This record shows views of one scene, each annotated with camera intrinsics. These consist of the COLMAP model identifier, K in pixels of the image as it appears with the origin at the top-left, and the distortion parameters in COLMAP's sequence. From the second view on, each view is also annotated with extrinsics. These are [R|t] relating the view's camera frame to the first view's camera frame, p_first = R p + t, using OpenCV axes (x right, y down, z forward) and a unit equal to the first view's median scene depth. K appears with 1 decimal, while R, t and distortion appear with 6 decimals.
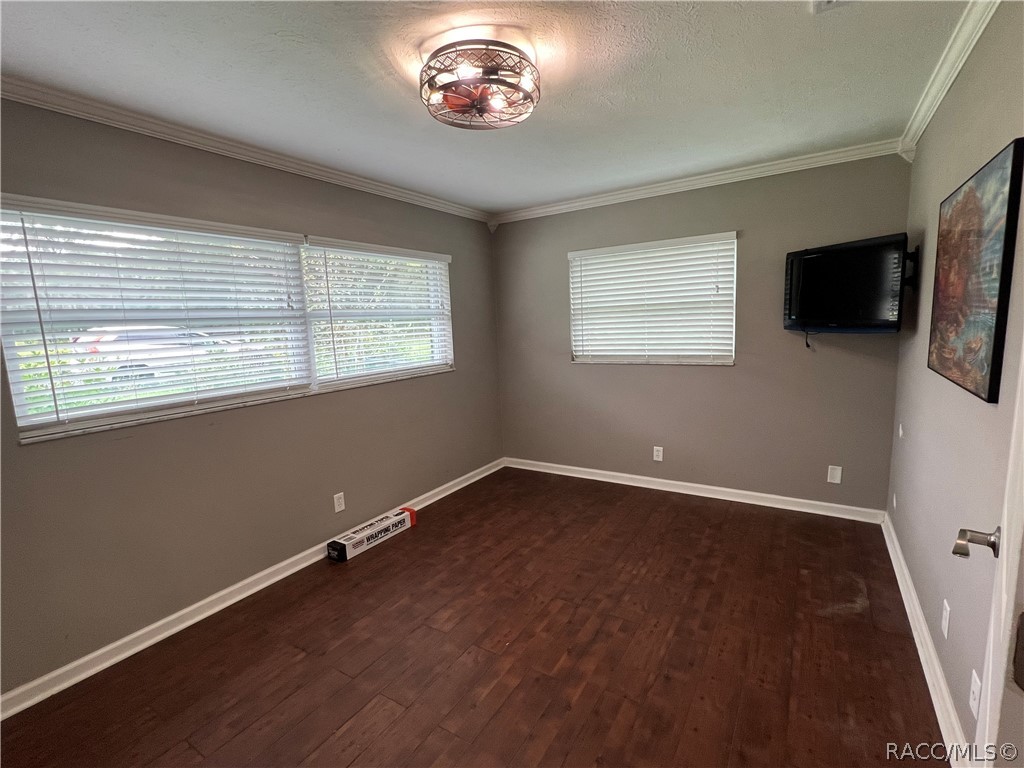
lens RADIAL K [[475.1, 0, 510.0], [0, 475.1, 388.1], [0, 0, 1]] dist [-0.002389, 0.000515]
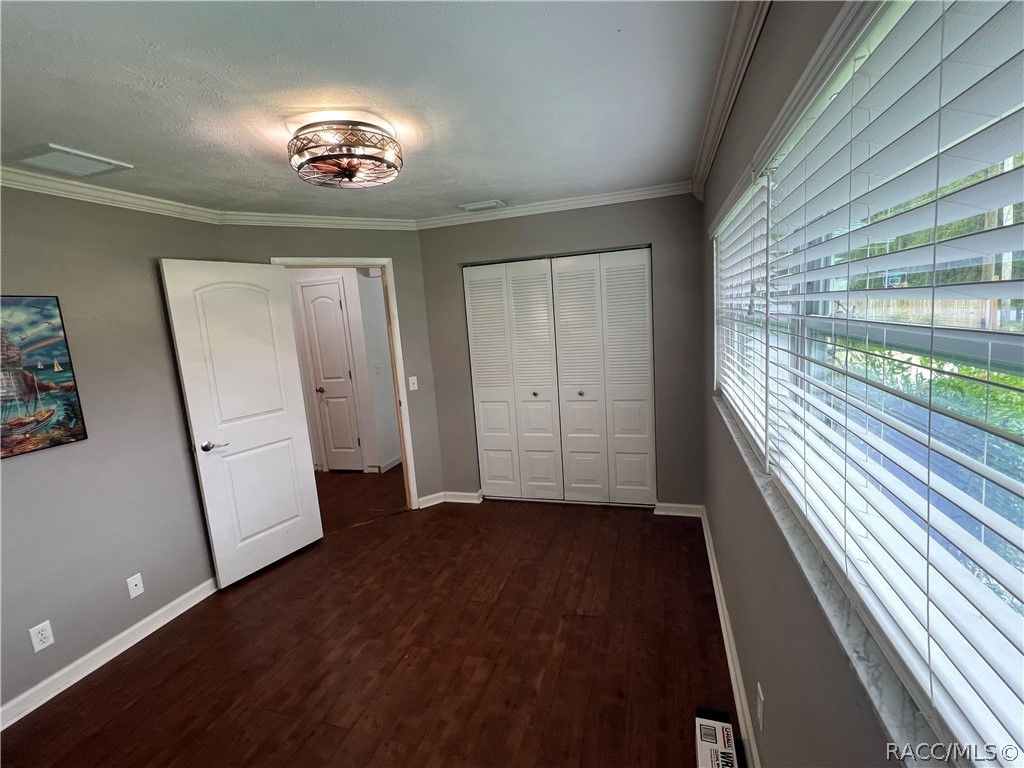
lens RADIAL K [[475.1, 0, 510.0], [0, 475.1, 388.1], [0, 0, 1]] dist [-0.002389, 0.000515]
pose [[-0.958982, 0.149325, -0.240948, -0.059470], [0.072682, 0.951114, 0.300166, -0.334362], [0.273991, 0.270341, -0.922954, 1.812719]]
